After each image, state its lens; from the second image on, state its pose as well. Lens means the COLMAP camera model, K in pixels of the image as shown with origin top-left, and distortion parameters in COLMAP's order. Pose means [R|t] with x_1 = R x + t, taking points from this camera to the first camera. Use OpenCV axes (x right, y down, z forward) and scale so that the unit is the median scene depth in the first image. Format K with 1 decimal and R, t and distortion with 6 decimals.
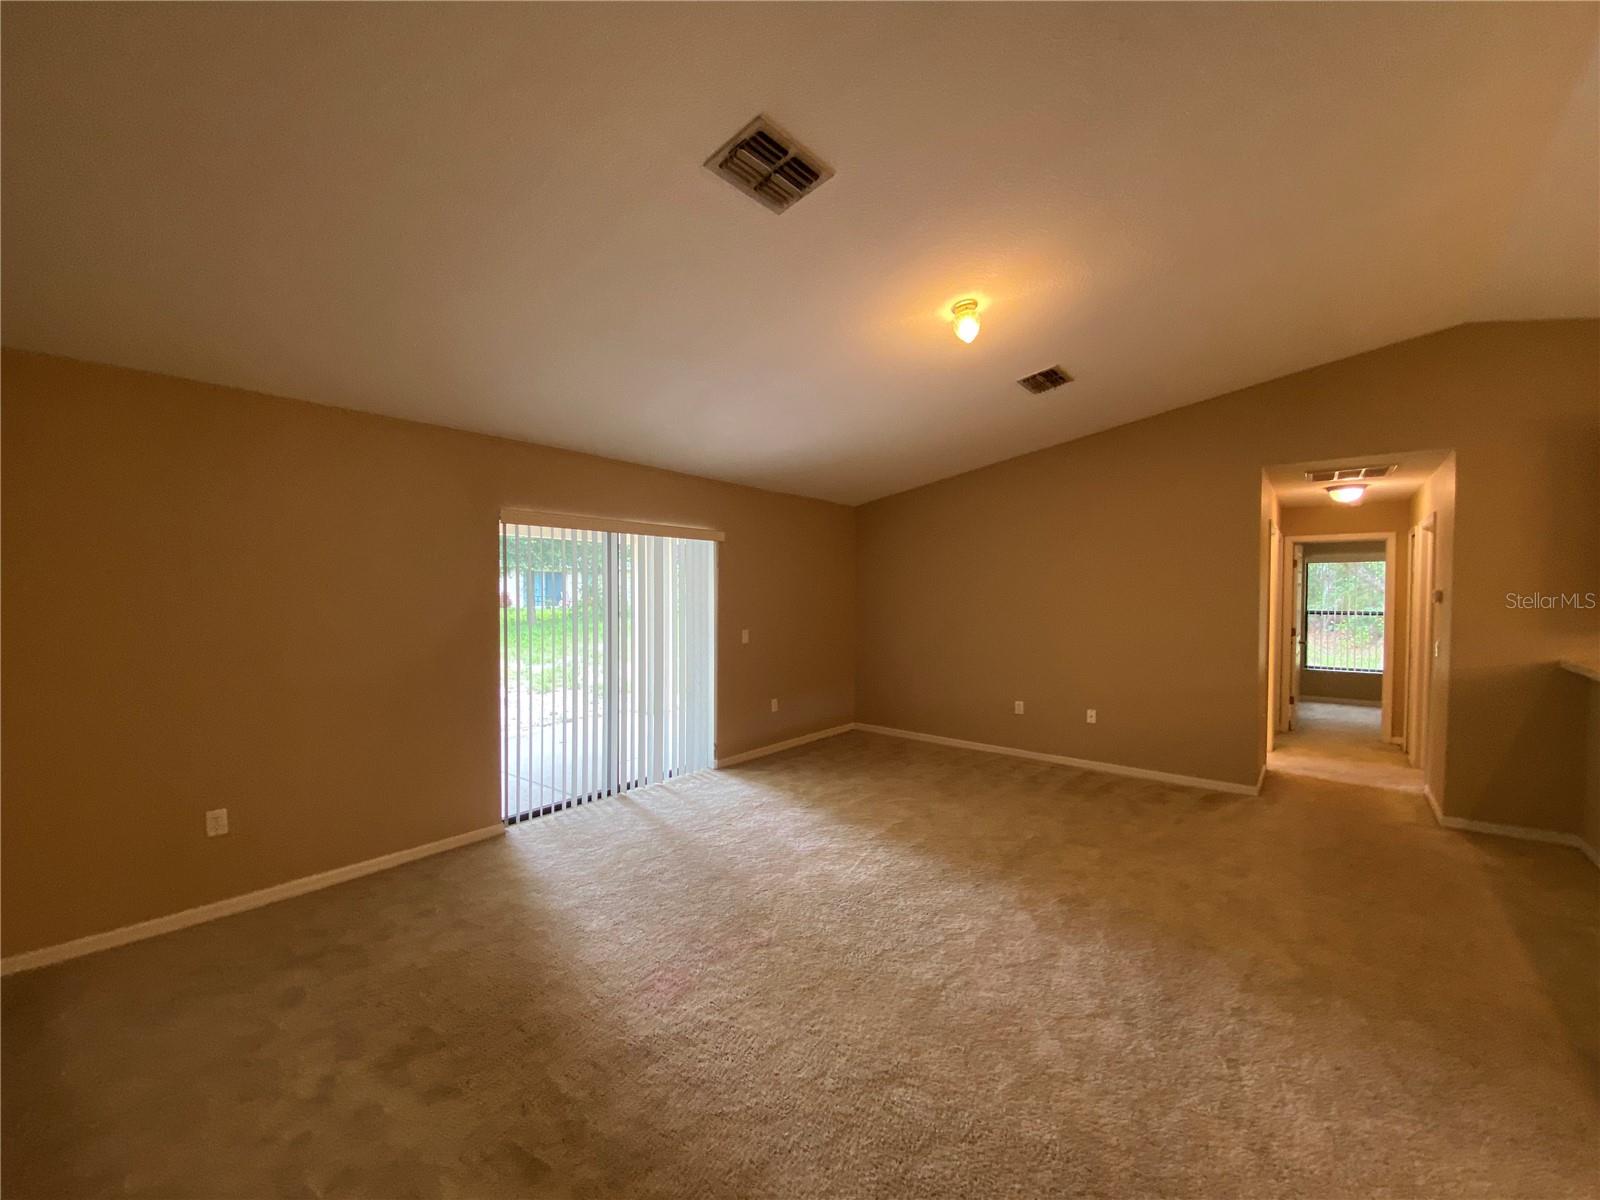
lens RADIAL K [[648.3, 0, 796.5], [0, 648.3, 605.2], [0, 0, 1]] dist [0.019904, -0.020089]
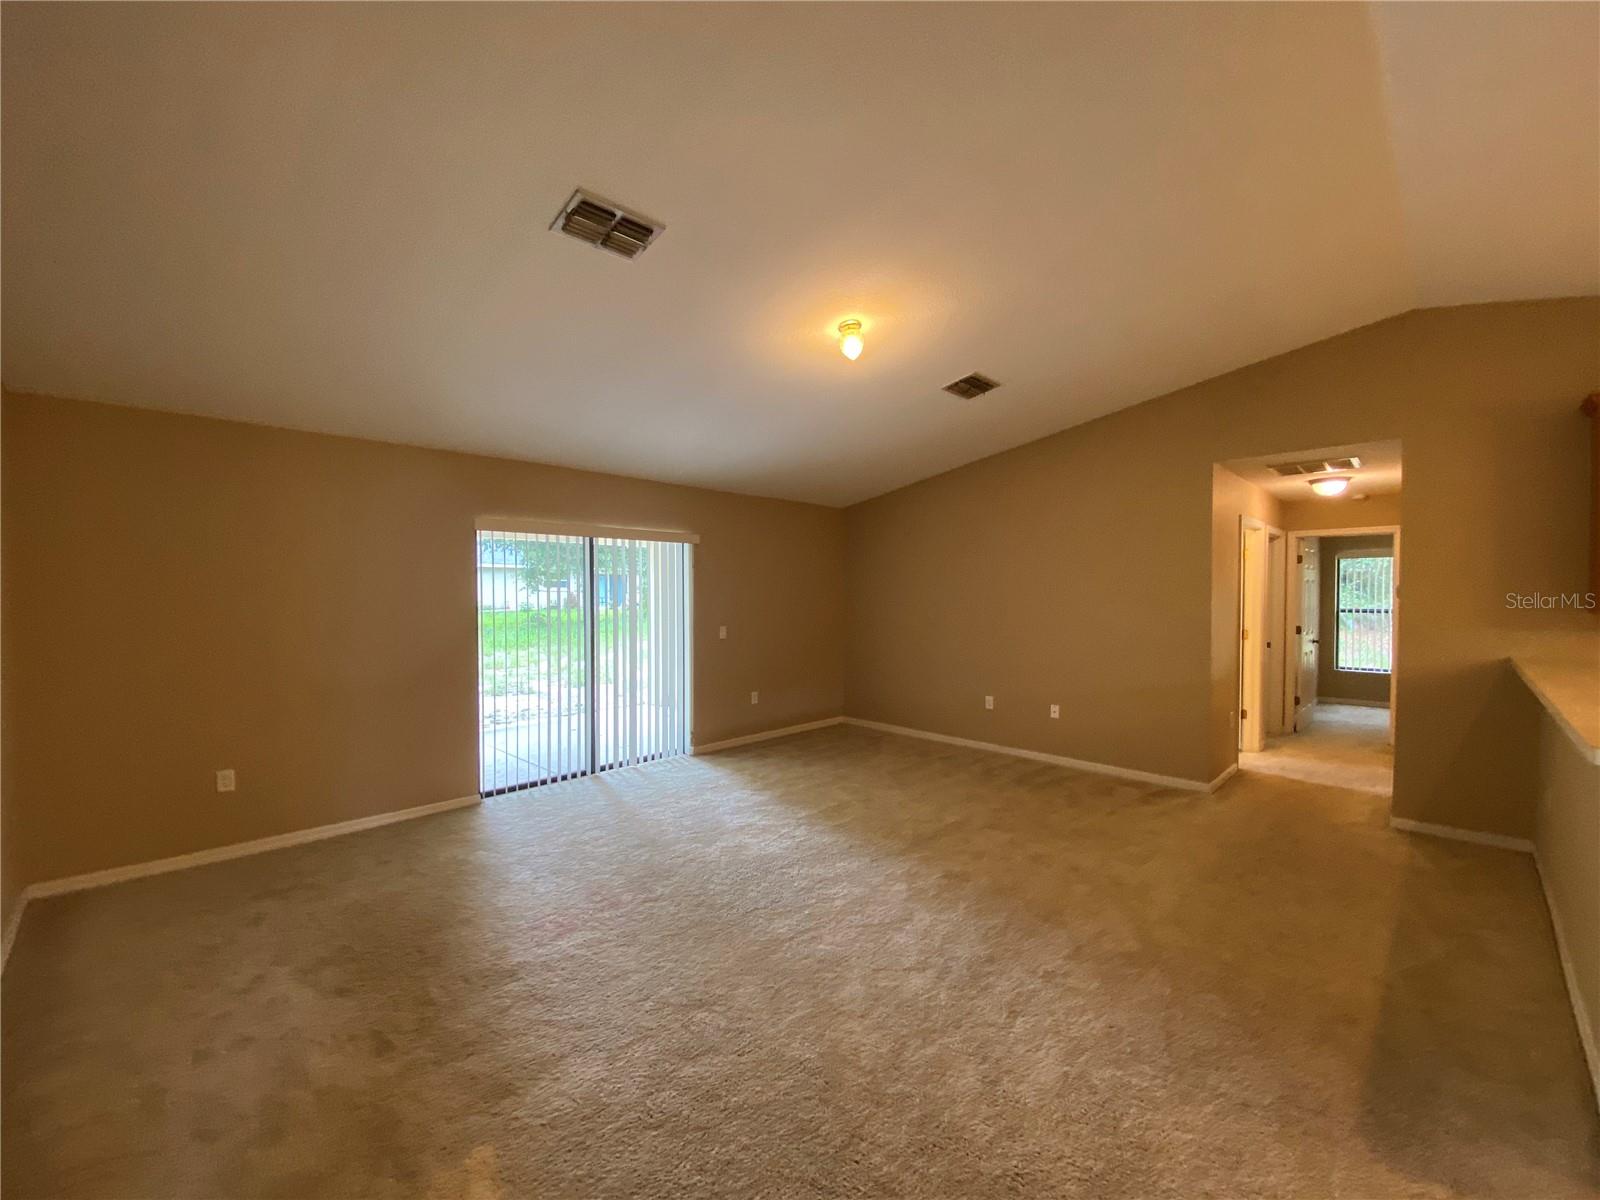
lens RADIAL K [[645.7, 0, 796.8], [0, 645.7, 604.9], [0, 0, 1]] dist [0.025201, -0.022597]
pose [[0.994438, -0.002362, -0.105301, 0.204860], [0.002062, 0.999993, -0.002965, 0.008076], [0.105307, 0.002732, 0.994436, -0.063904]]
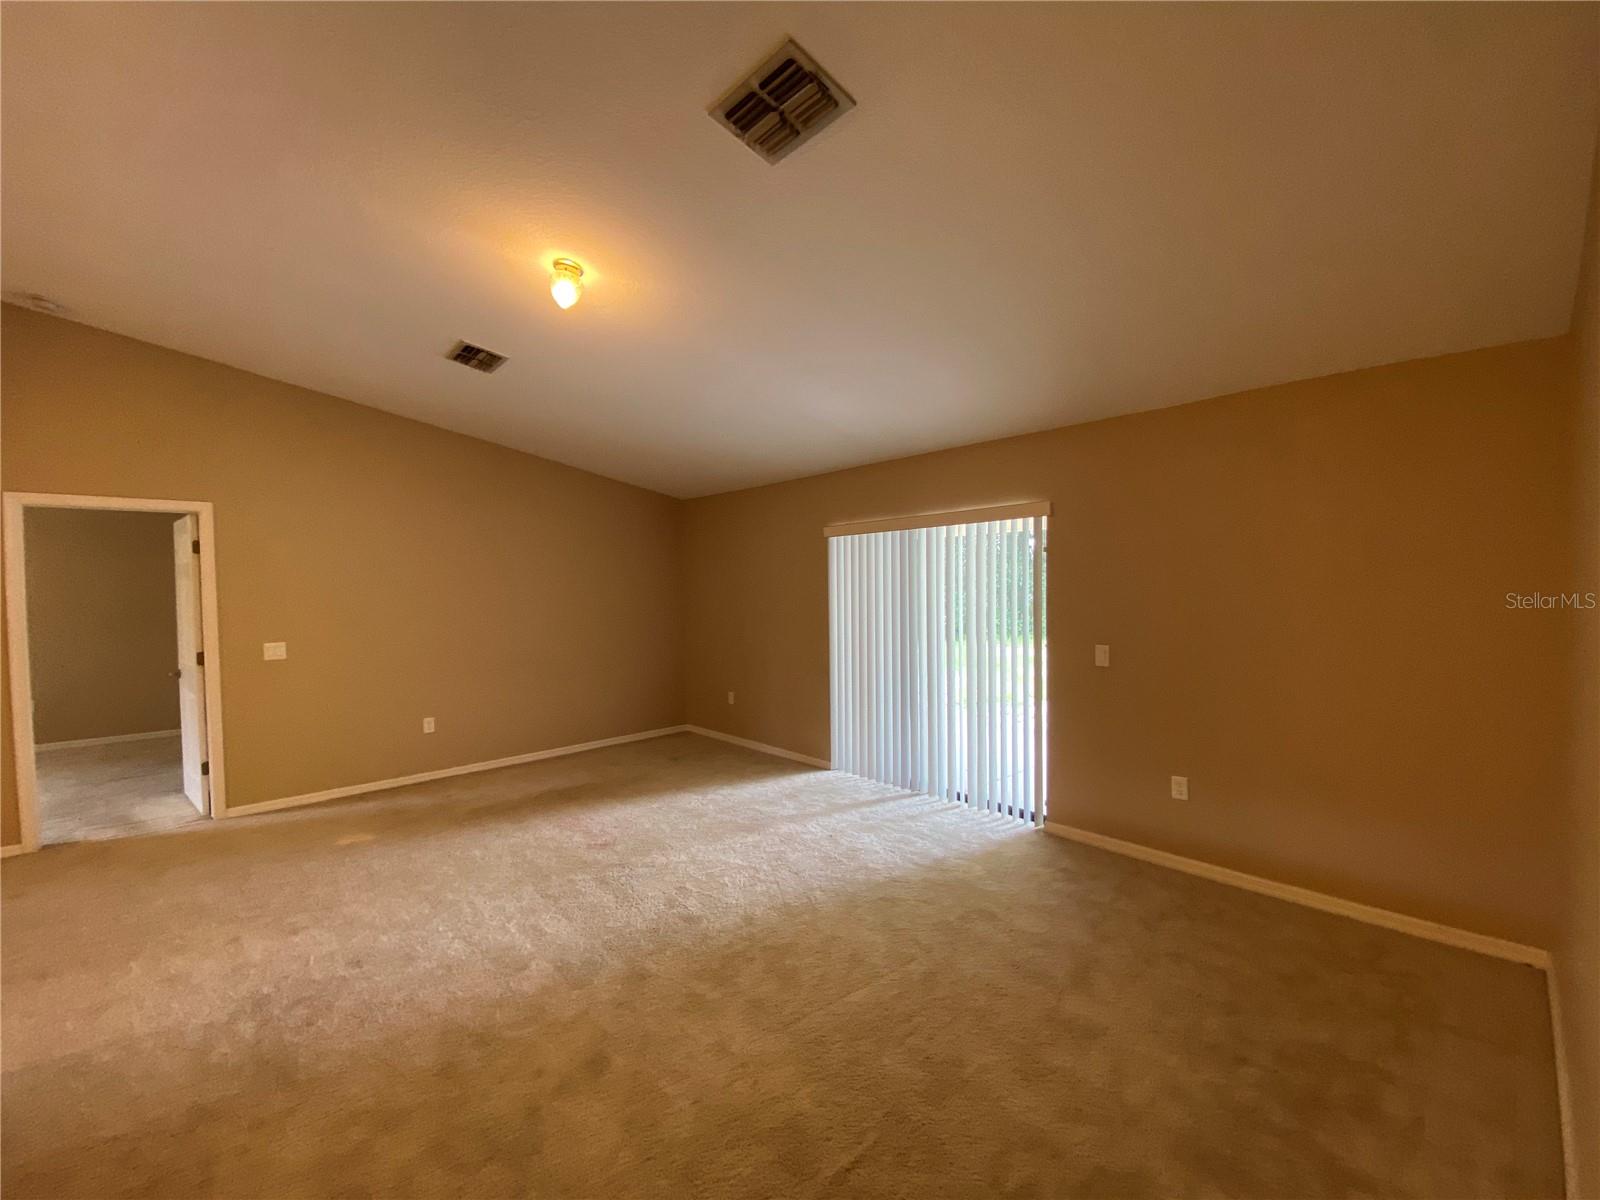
lens RADIAL K [[645.7, 0, 796.8], [0, 645.7, 604.9], [0, 0, 1]] dist [0.025201, -0.022597]
pose [[-0.138764, 0.028201, -0.989924, 0.797209], [-0.011438, 0.999482, 0.030077, -0.023664], [0.990259, 0.015496, -0.138369, 1.041162]]
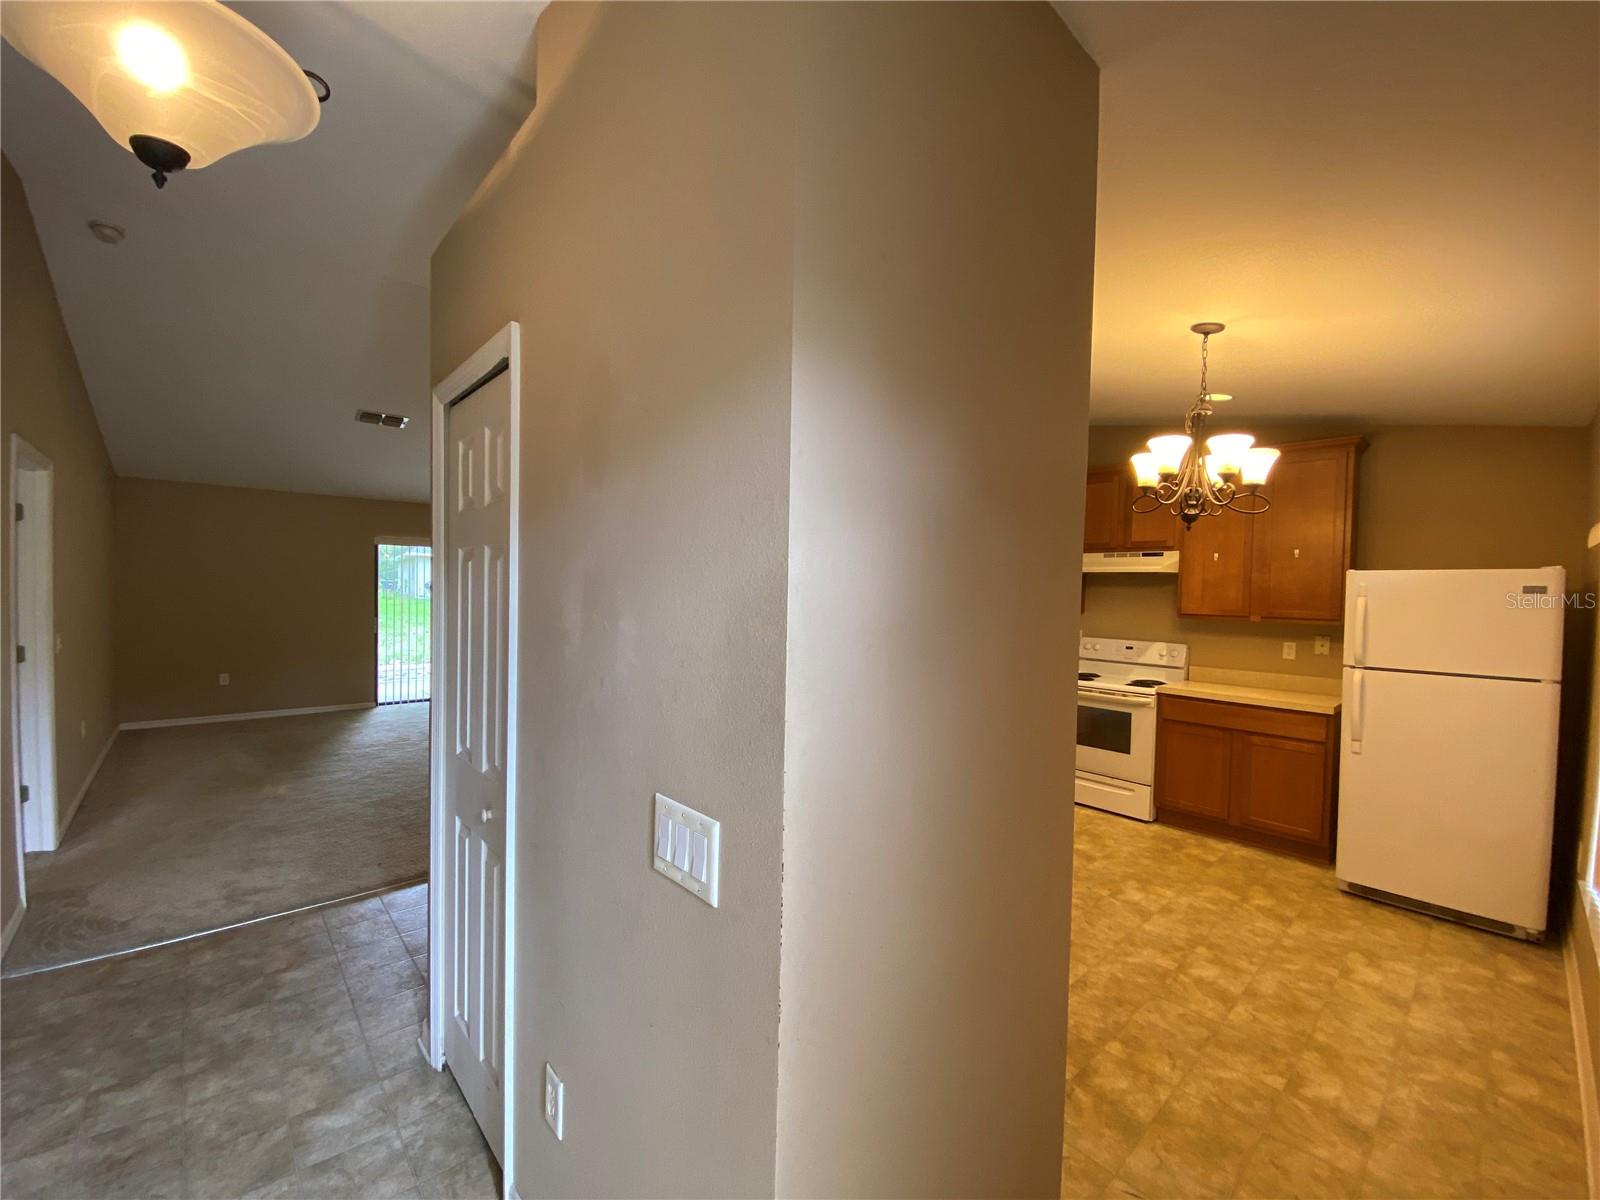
lens RADIAL K [[648.3, 0, 796.5], [0, 648.3, 605.2], [0, 0, 1]] dist [0.019904, -0.020089]
pose [[0.987771, 0.022466, -0.154283, 0.983614], [-0.022548, 0.999745, 0.001219, 0.019091], [0.154271, 0.002275, 0.988026, -0.643732]]
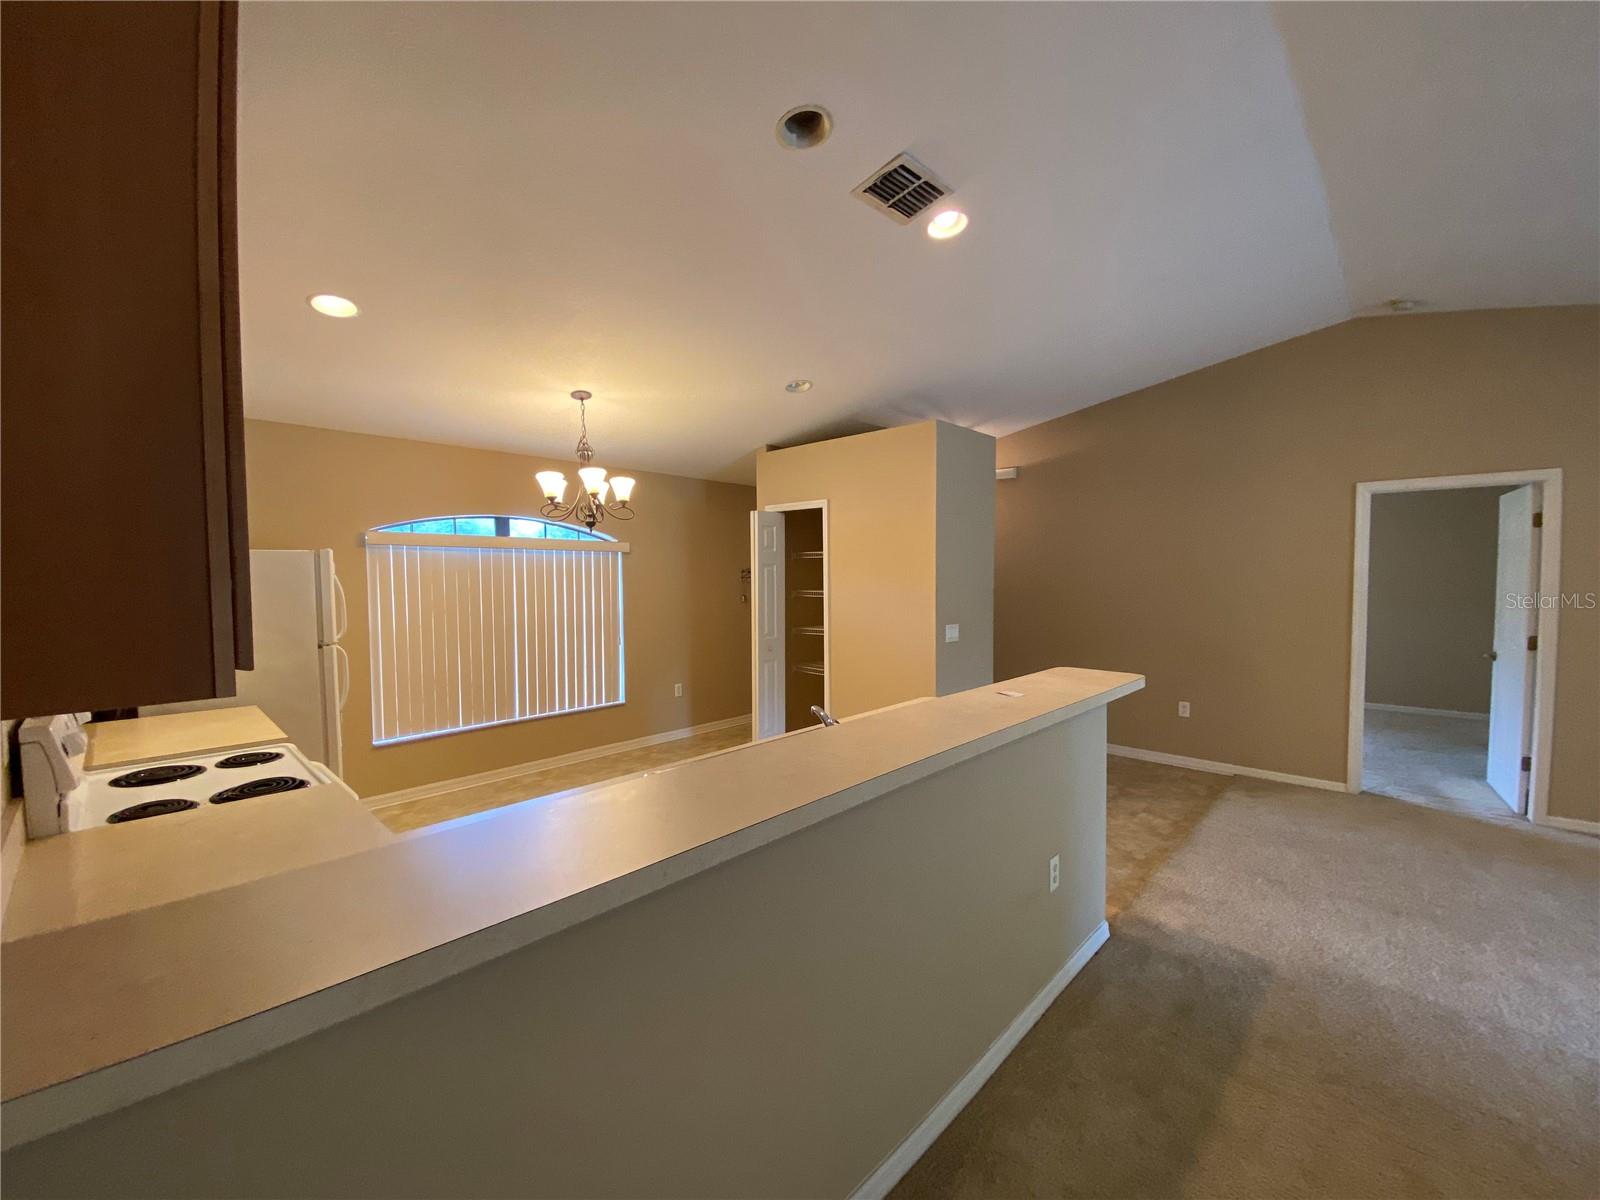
lens RADIAL K [[645.7, 0, 796.8], [0, 645.7, 604.9], [0, 0, 1]] dist [0.025201, -0.022597]
pose [[-0.996635, -0.000897, 0.081966, 0.888982], [0.004806, 0.997580, 0.069357, -0.021416], [-0.081830, 0.069518, -0.994219, 0.965487]]
